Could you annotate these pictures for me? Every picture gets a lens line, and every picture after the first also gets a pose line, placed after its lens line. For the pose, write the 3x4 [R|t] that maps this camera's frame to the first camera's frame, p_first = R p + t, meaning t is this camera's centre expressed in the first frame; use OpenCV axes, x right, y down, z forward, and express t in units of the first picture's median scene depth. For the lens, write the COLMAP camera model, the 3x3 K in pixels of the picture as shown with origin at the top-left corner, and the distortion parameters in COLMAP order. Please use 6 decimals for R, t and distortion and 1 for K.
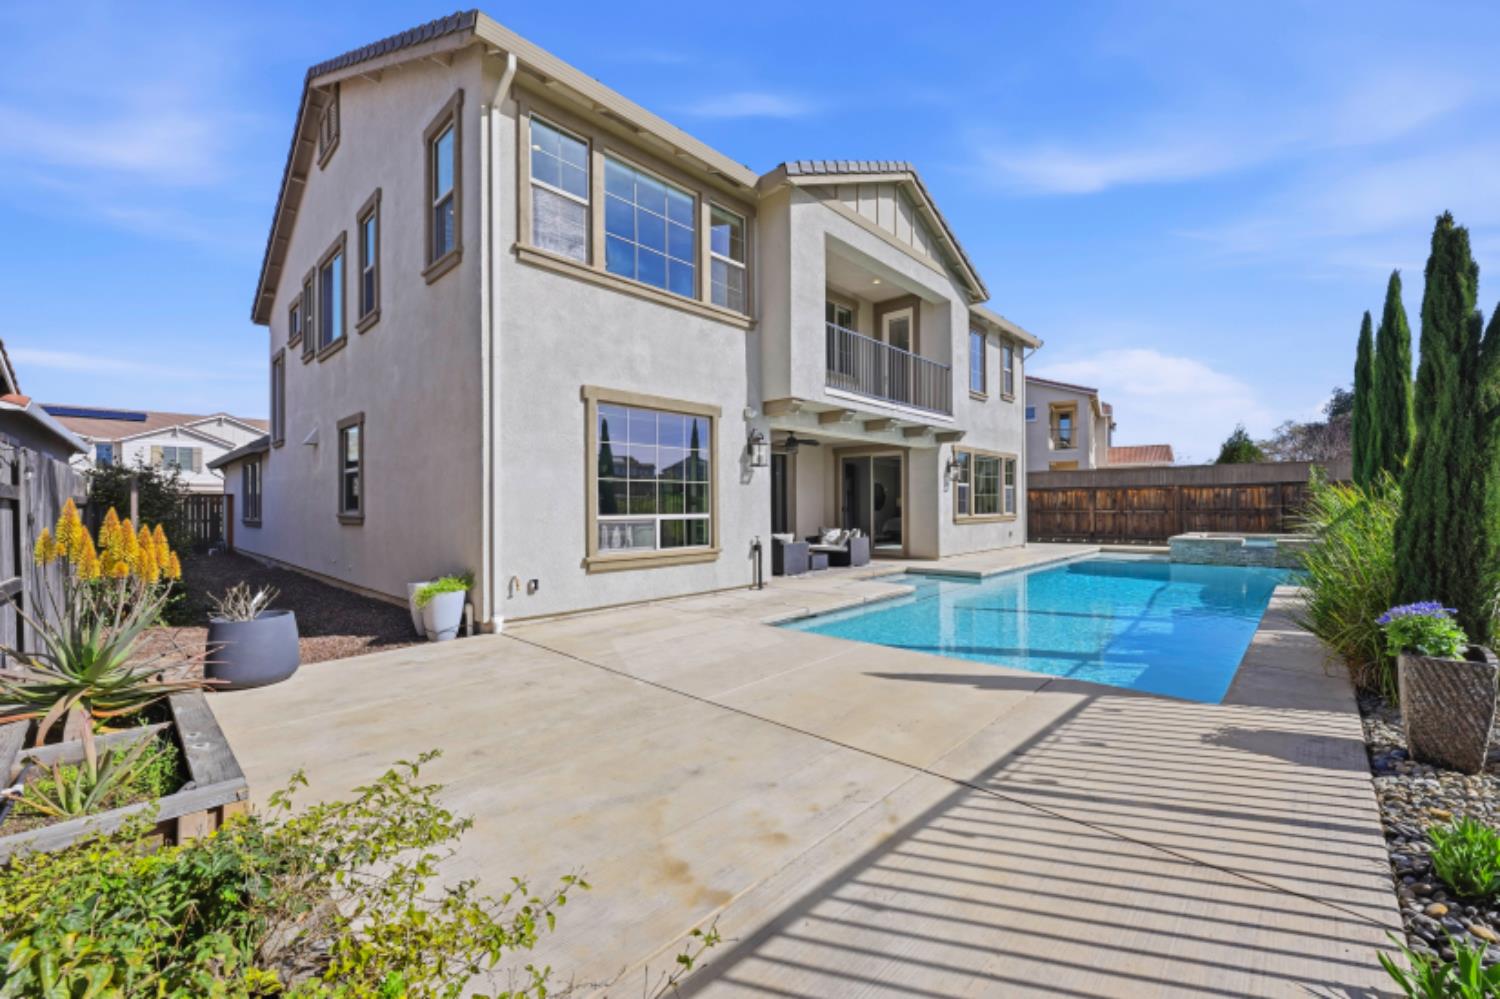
lens RADIAL K [[595.2, 0, 753.5], [0, 595.2, 501.8], [0, 0, 1]] dist [-0.001569, -0.000204]
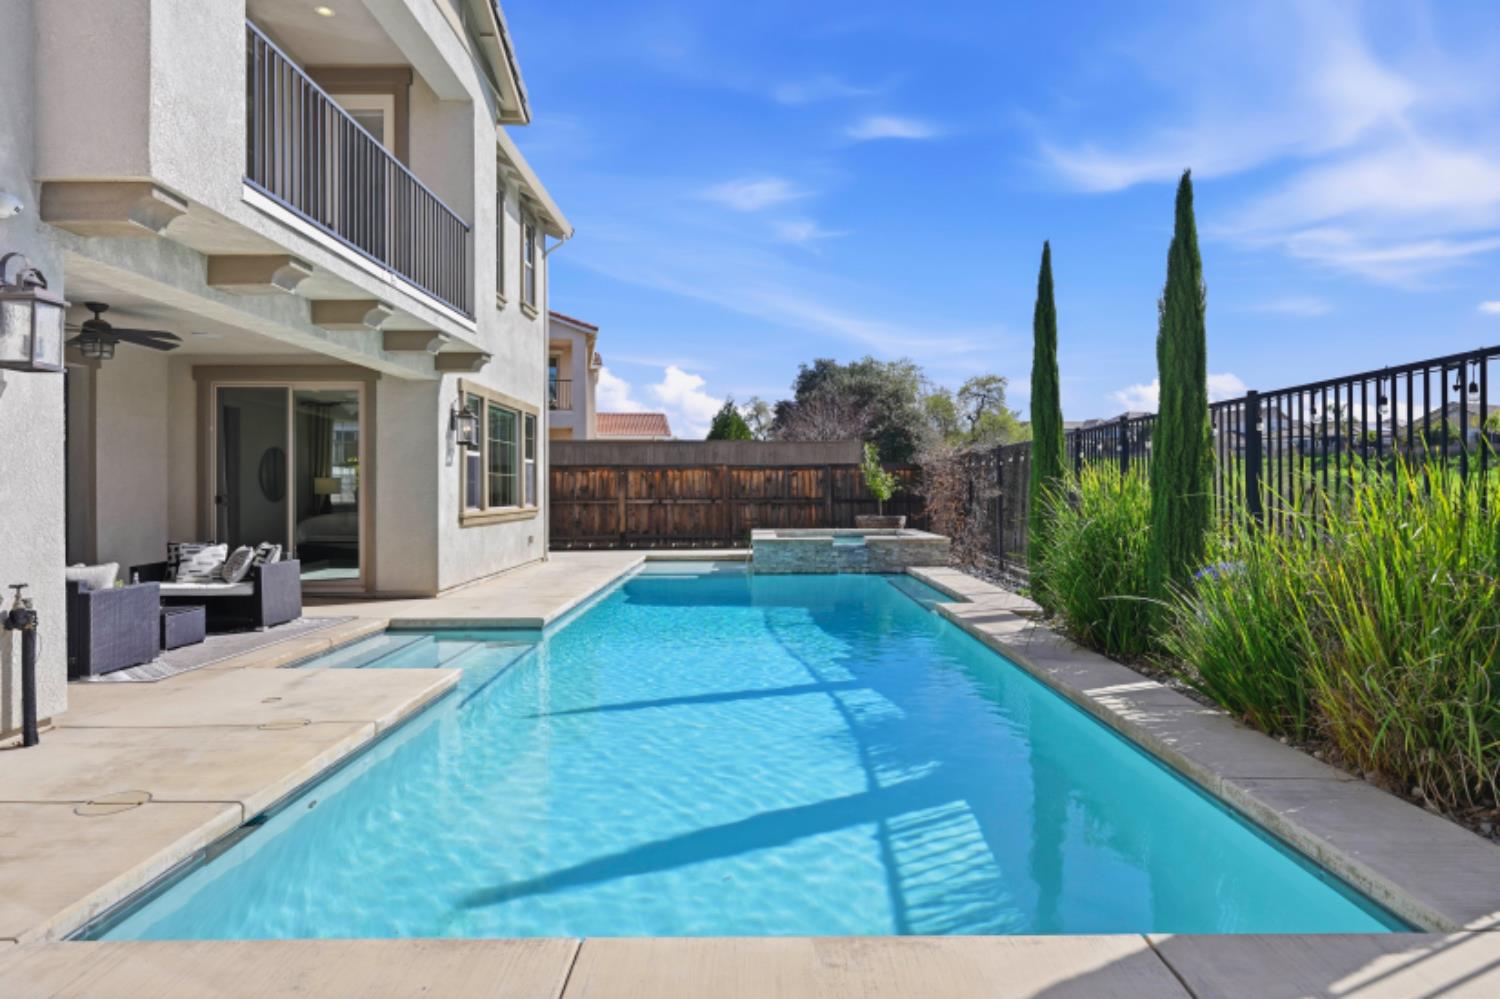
lens RADIAL K [[897.0, 0, 747.8], [0, 897.0, 481.9], [0, 0, 1]] dist [-0.002032, 0.000478]
pose [[0.734649, 0.010018, 0.678374, -0.019402], [-0.006218, 0.999948, -0.008032, 0.002064], [-0.678419, 0.001683, 0.734673, 0.210141]]
